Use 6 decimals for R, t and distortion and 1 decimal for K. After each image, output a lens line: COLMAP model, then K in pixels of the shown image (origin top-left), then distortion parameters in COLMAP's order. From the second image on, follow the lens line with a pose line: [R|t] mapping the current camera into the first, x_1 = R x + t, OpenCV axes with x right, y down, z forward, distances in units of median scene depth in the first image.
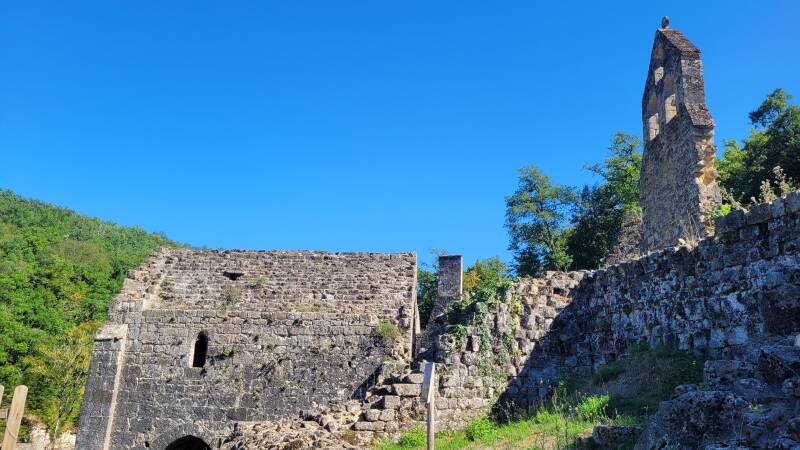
lens RADIAL K [[602.8, 0, 400.0], [0, 602.8, 225.0], [0, 0, 1]] dist [0.031912, -0.008876]
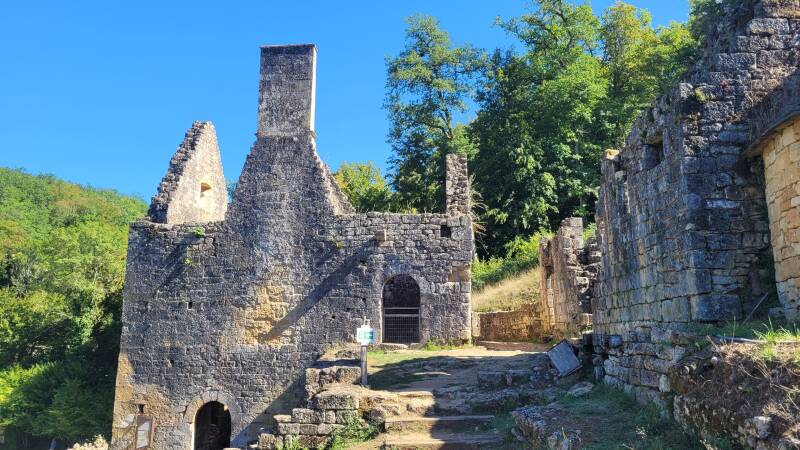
lens RADIAL K [[602.8, 0, 400.0], [0, 602.8, 225.0], [0, 0, 1]] dist [0.031912, -0.008876]
pose [[0.974127, 0.008908, 0.225824, 0.030011], [-0.029992, 0.995480, 0.090107, 0.064004], [-0.224001, -0.094549, 0.969992, 0.253467]]
